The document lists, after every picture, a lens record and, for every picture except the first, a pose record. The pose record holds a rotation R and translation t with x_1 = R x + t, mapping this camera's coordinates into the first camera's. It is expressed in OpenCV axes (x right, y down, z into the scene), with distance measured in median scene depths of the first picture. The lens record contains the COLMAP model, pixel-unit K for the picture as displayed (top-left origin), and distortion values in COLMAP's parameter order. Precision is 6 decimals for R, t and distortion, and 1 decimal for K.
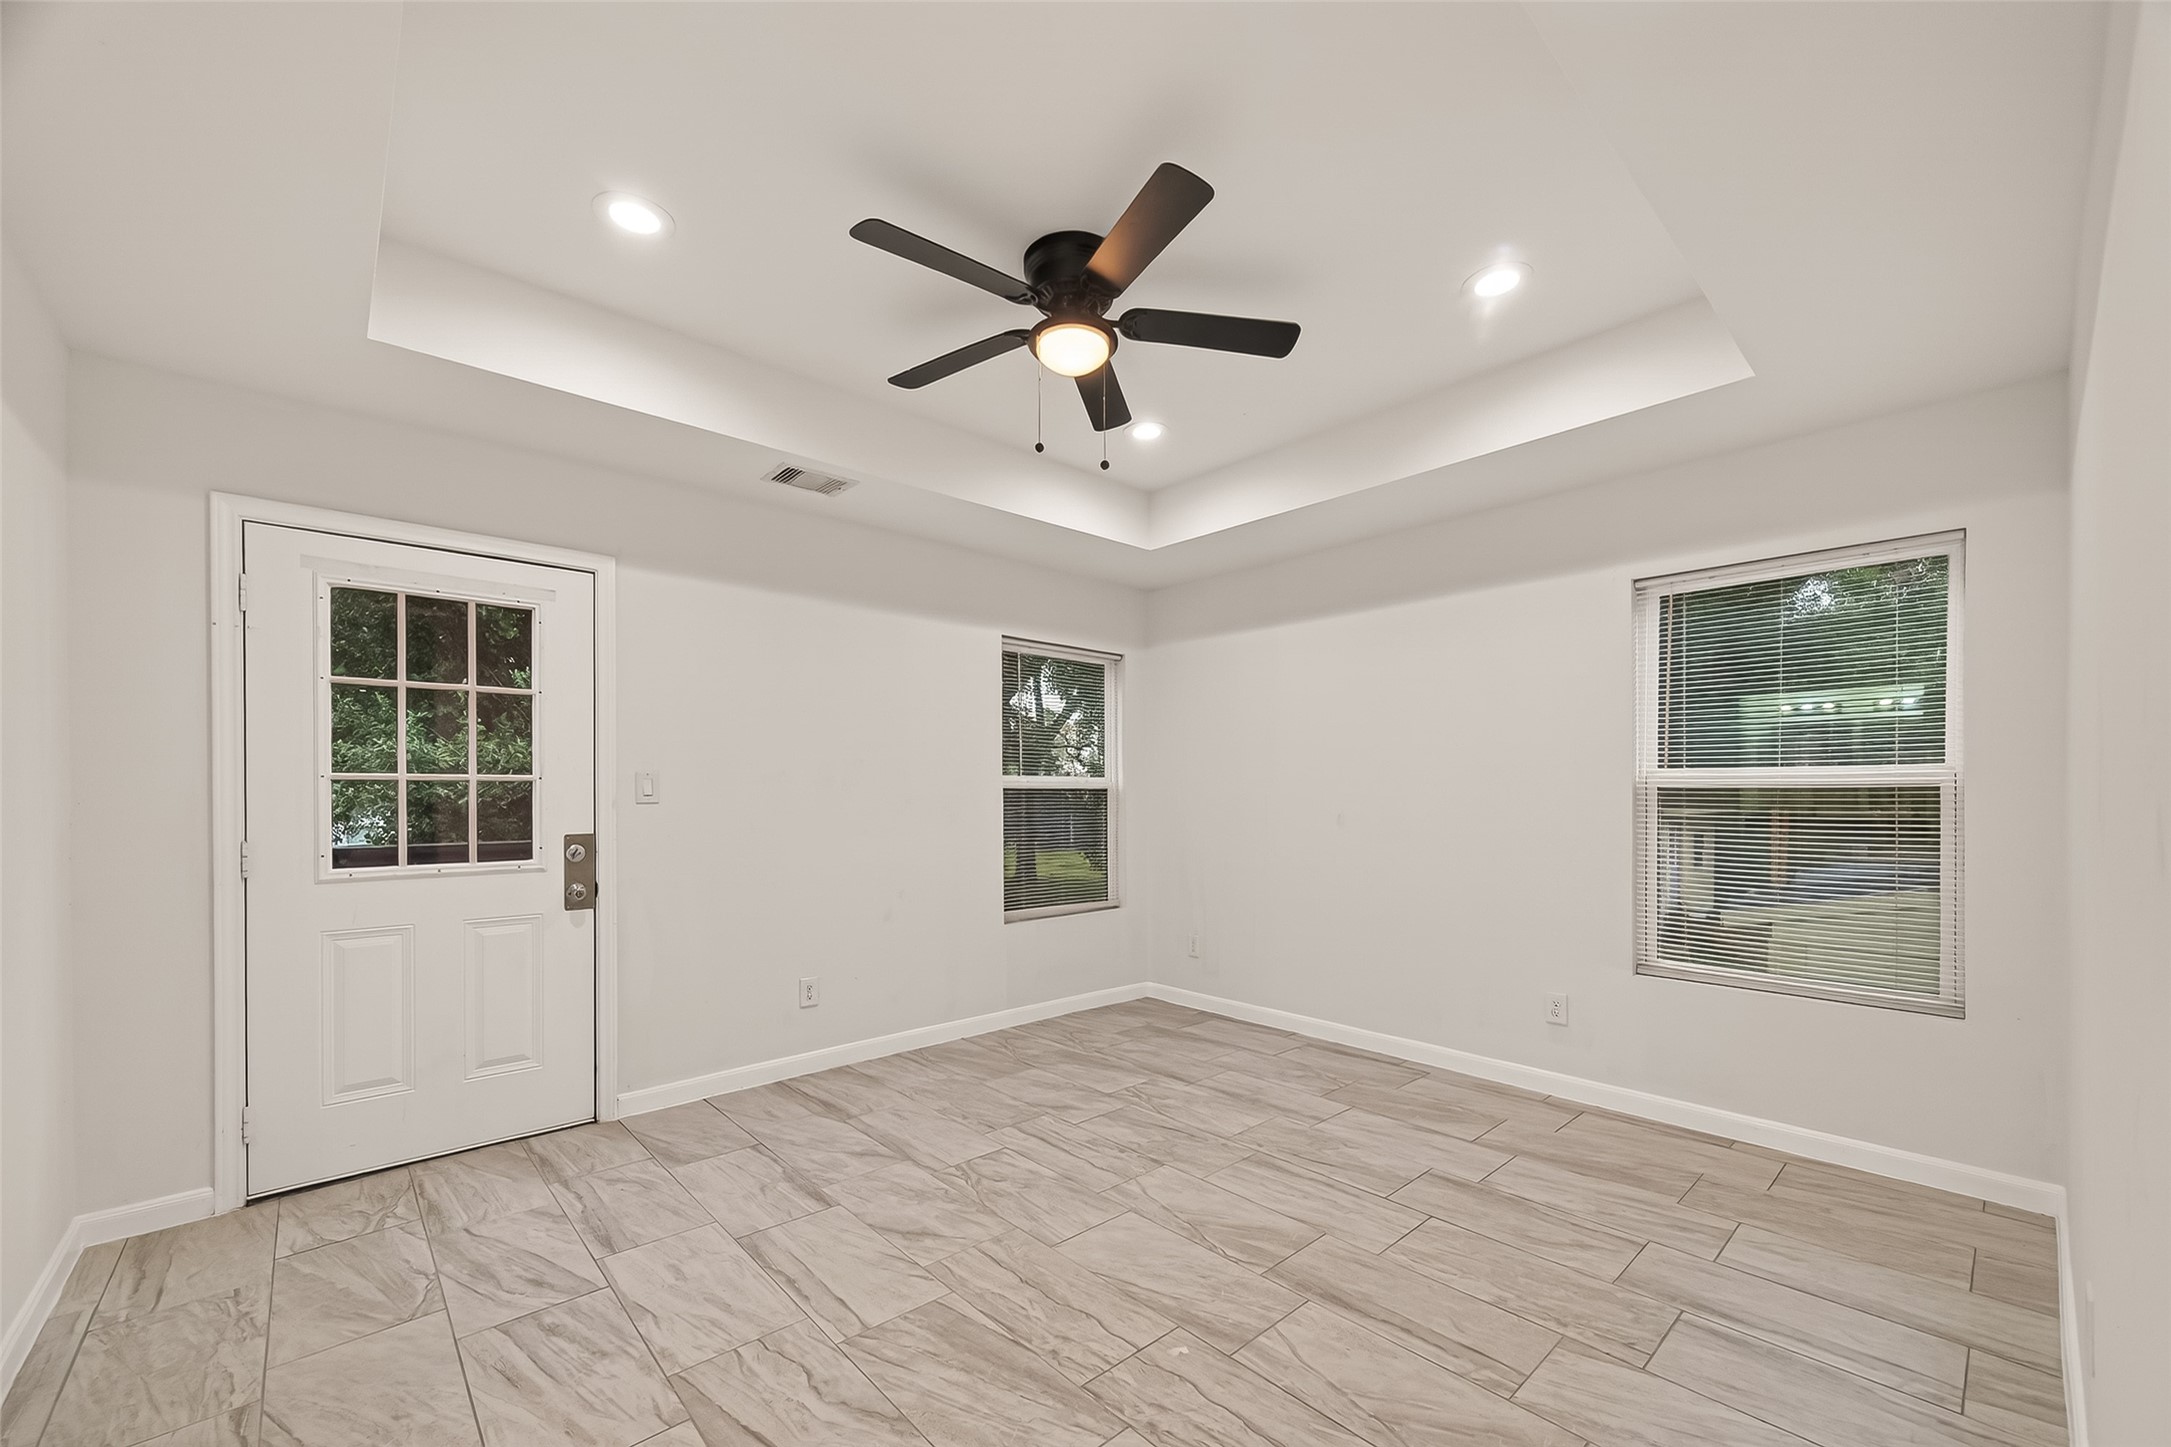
lens RADIAL K [[848.4, 0, 1074.4], [0, 848.4, 797.7], [0, 0, 1]] dist [0.006955, -0.000695]
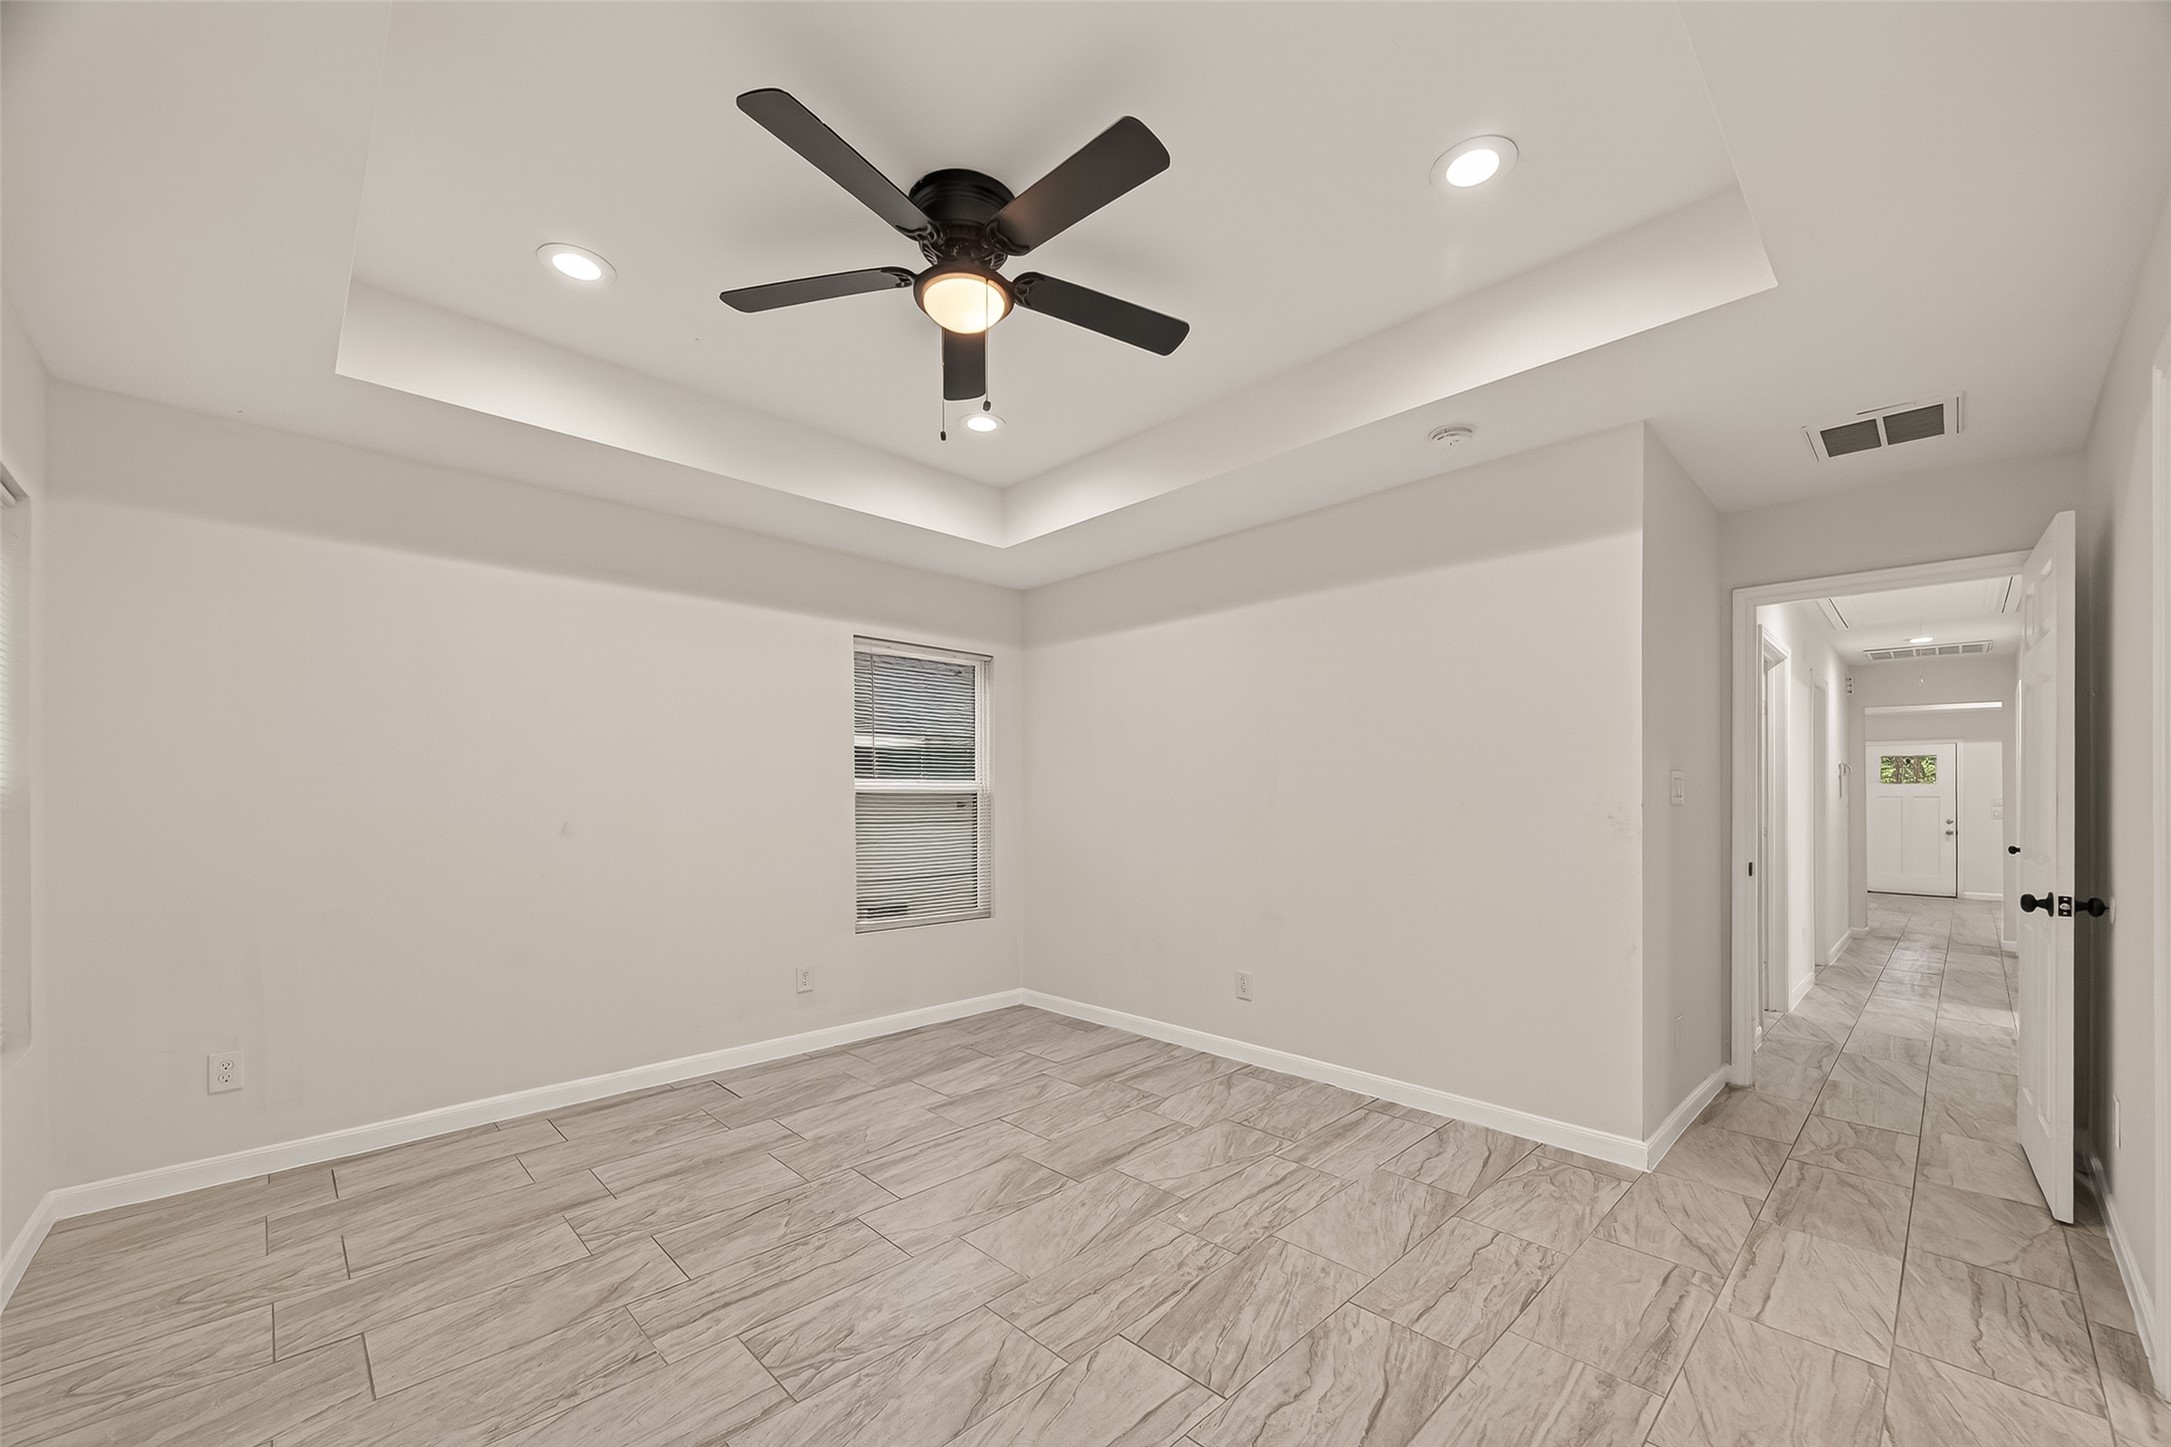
lens RADIAL K [[858.1, 0, 1122.8], [0, 858.1, 804.2], [0, 0, 1]] dist [0.012845, 0.000152]
pose [[-0.063453, -0.005940, 0.997967, -0.852154], [0.005278, 0.999966, 0.006288, 0.002942], [-0.997971, 0.005667, -0.063420, 0.838417]]
